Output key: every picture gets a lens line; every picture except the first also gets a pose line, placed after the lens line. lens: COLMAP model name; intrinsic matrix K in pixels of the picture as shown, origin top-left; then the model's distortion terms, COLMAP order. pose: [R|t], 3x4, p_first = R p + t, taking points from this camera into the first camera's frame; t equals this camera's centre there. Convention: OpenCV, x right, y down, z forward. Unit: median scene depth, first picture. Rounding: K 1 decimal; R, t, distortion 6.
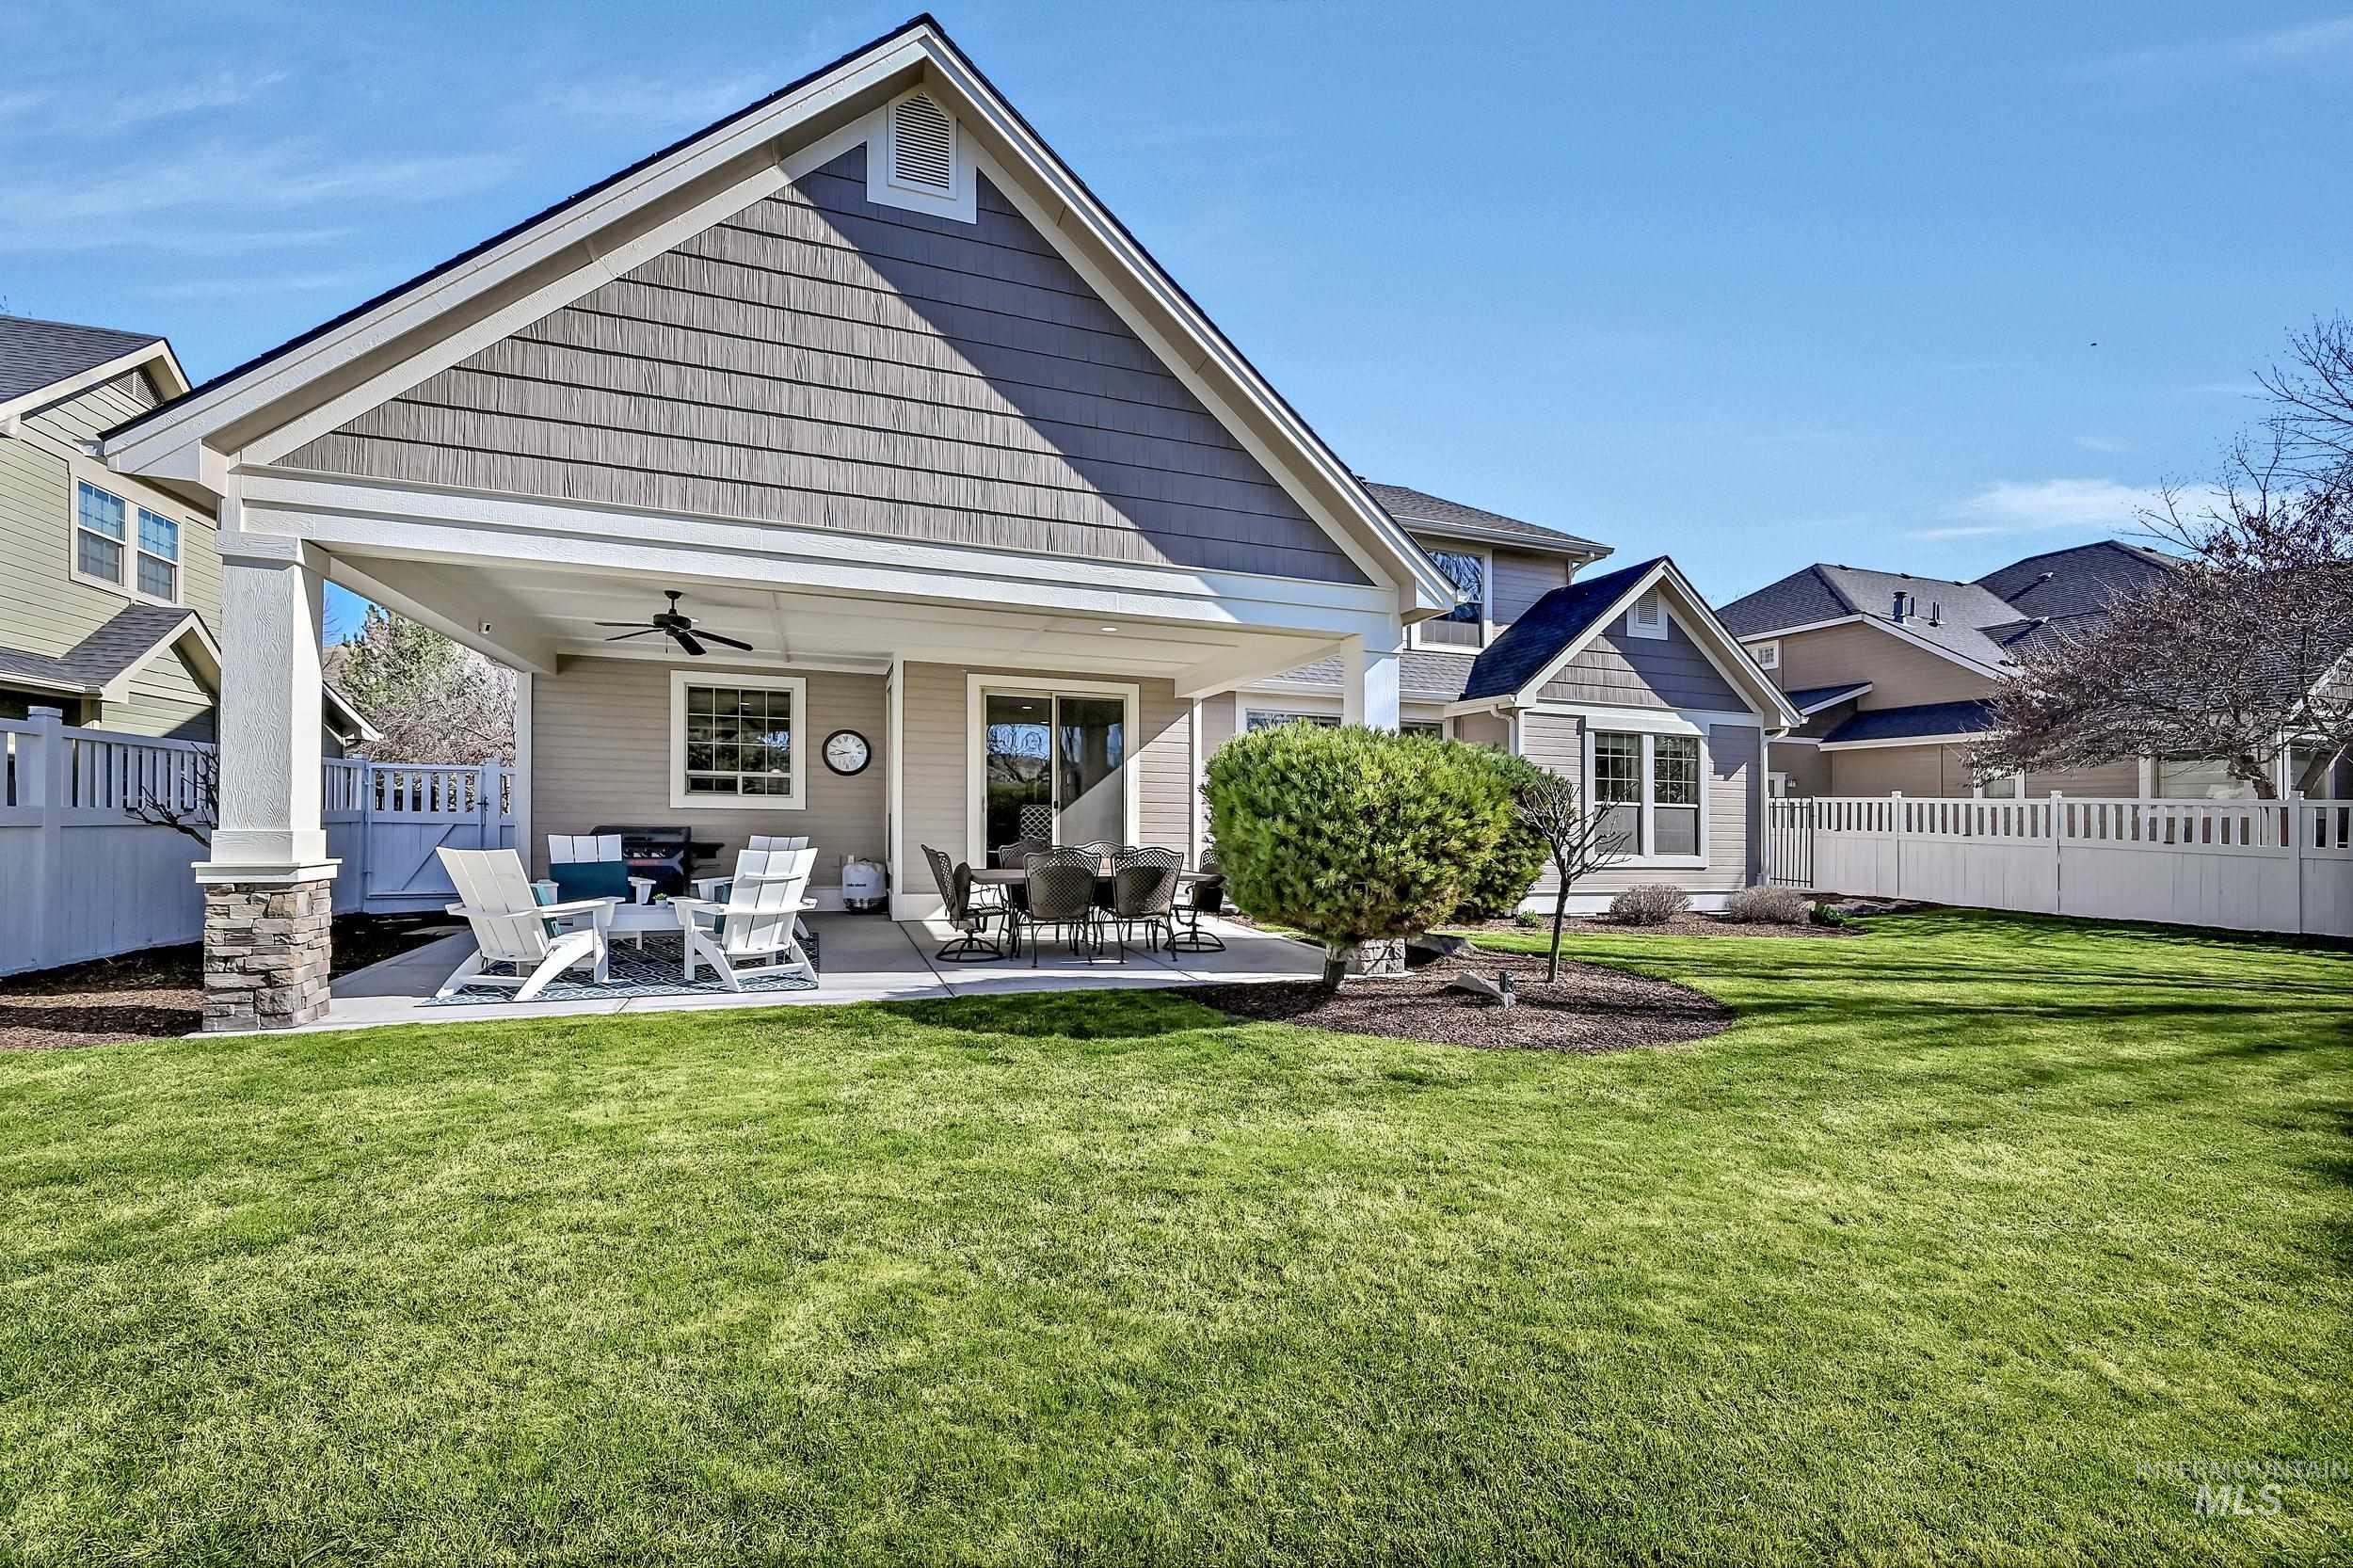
lens RADIAL K [[967.8, 0, 1166.9], [0, 967.8, 826.7], [0, 0, 1]] dist [-0.009089, 0.001264]
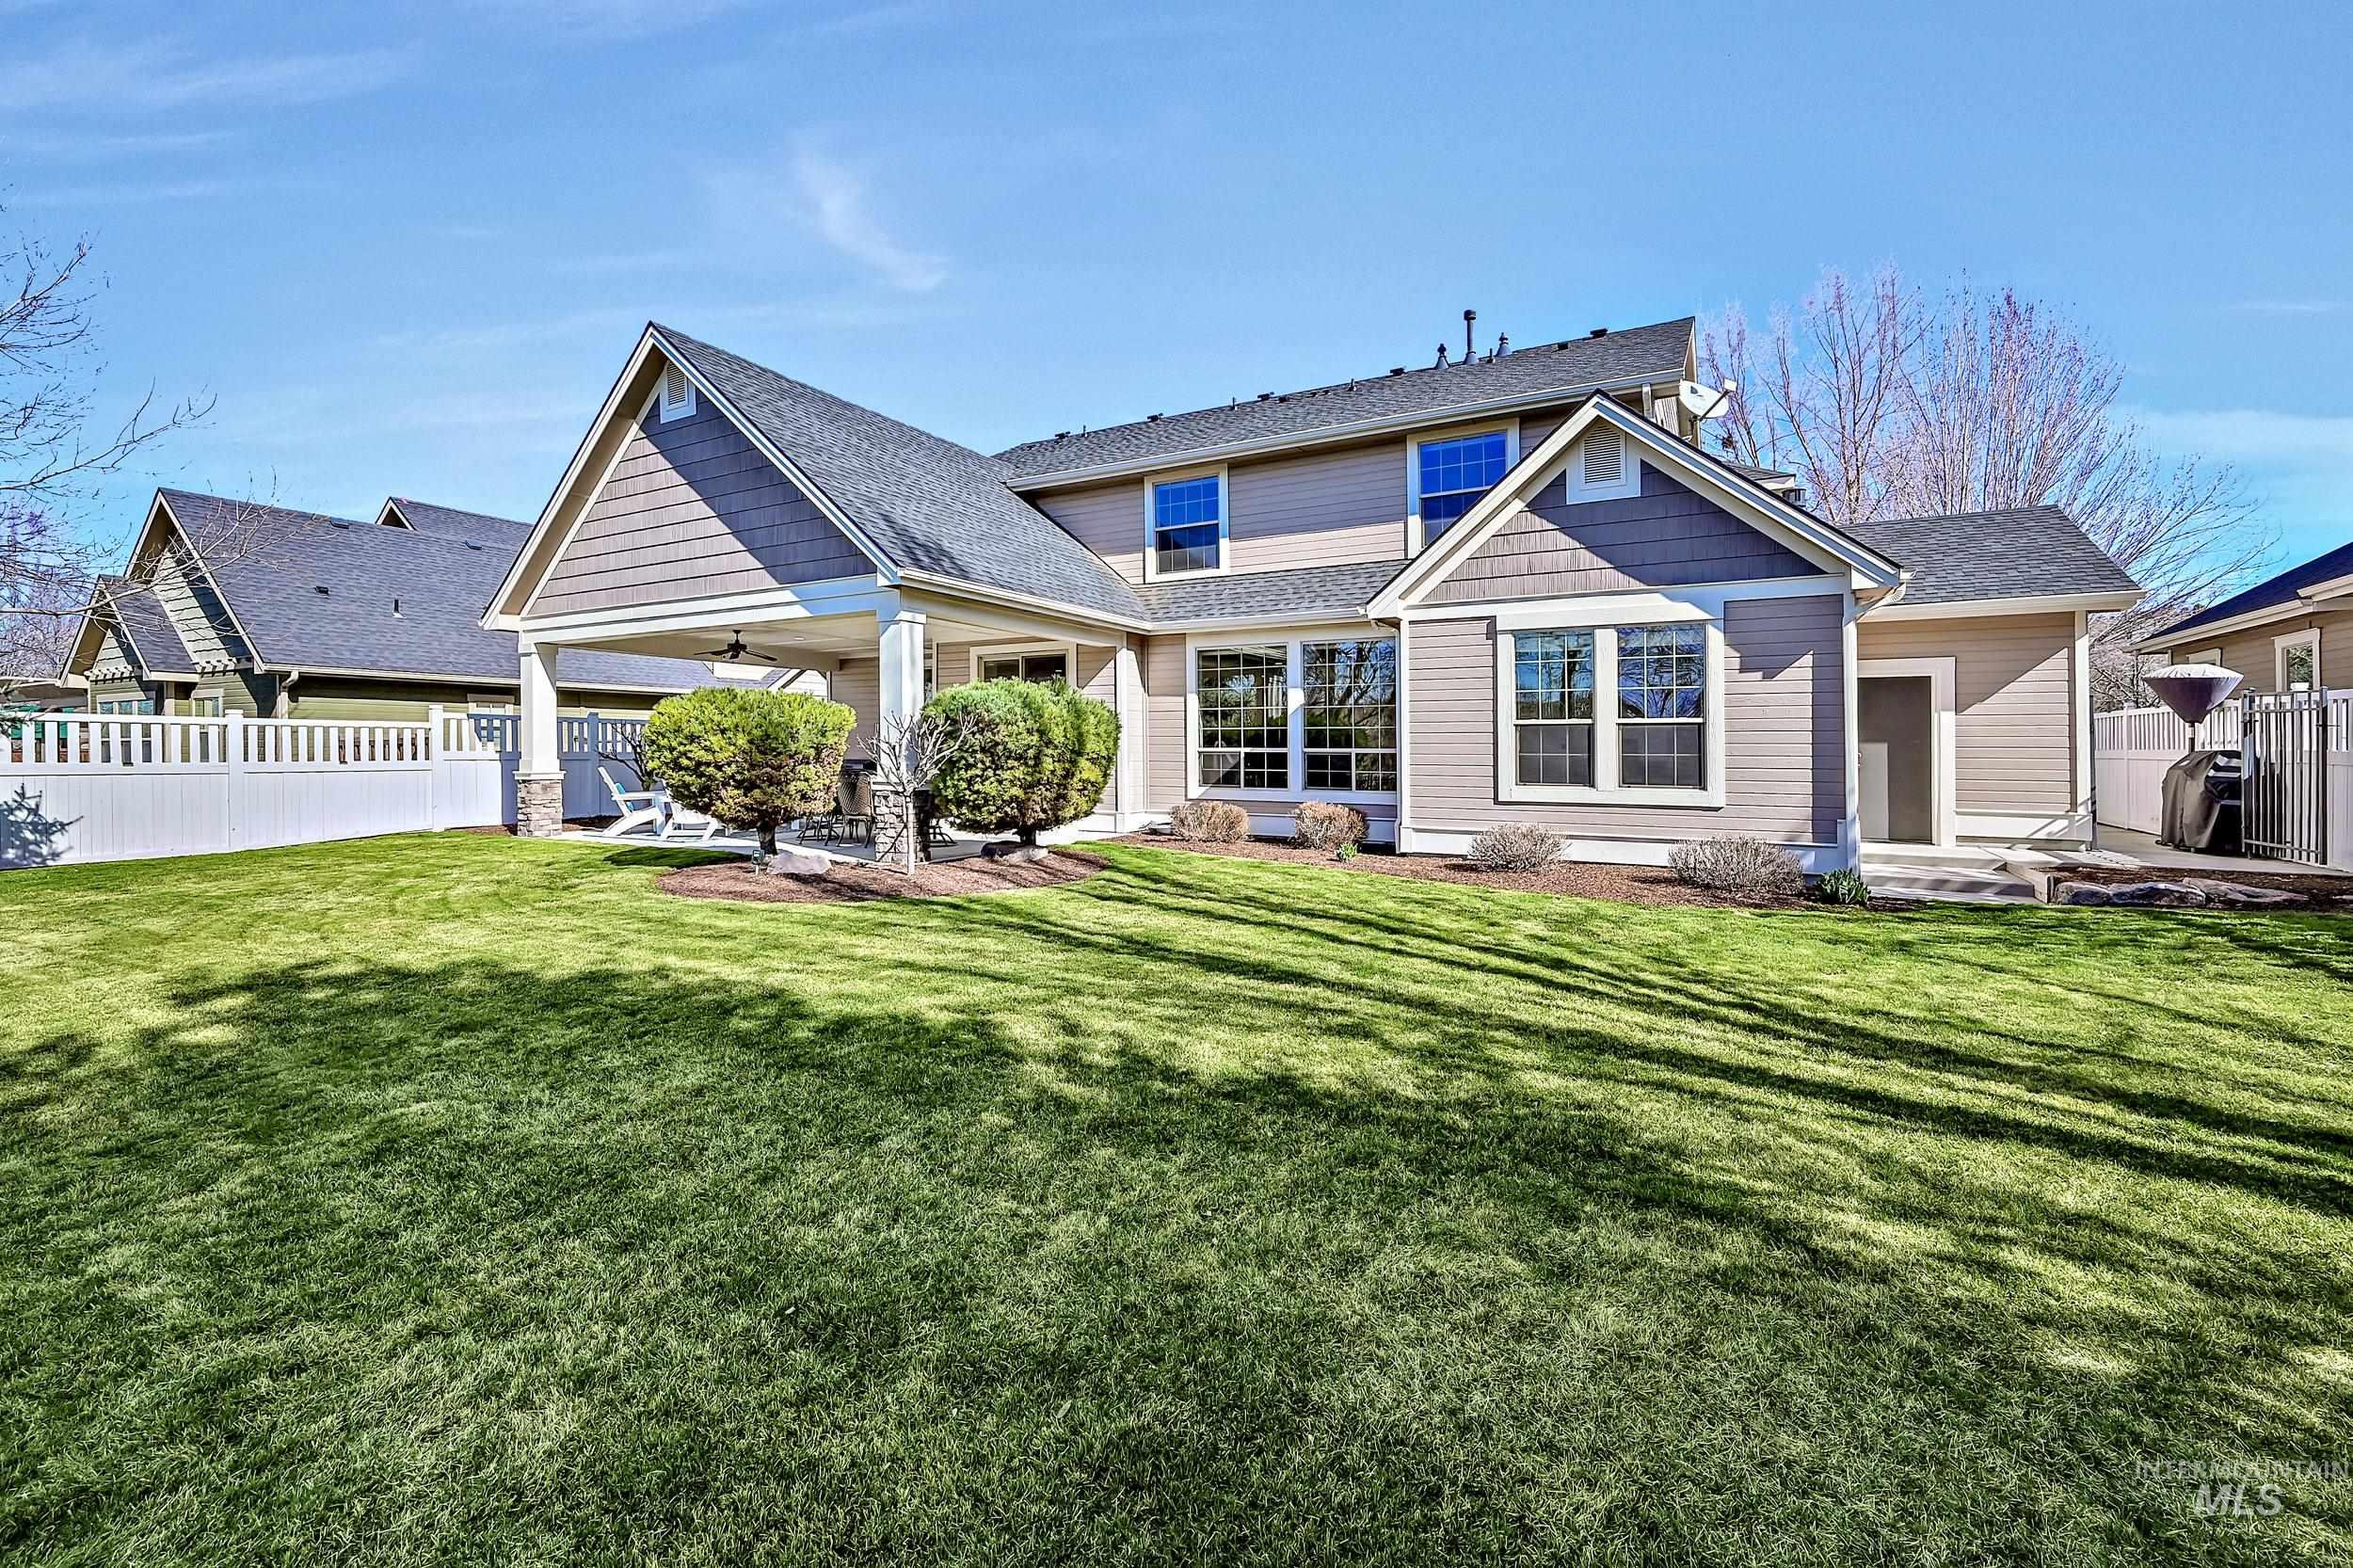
lens RADIAL K [[967.8, 0, 1165.3], [0, 967.8, 760.8], [0, 0, 1]] dist [-0.009089, 0.001264]
pose [[0.652377, -0.004944, -0.757879, 0.846510], [0.006126, 0.999980, -0.001250, 0.006903], [0.757870, -0.003827, 0.652394, 0.250809]]
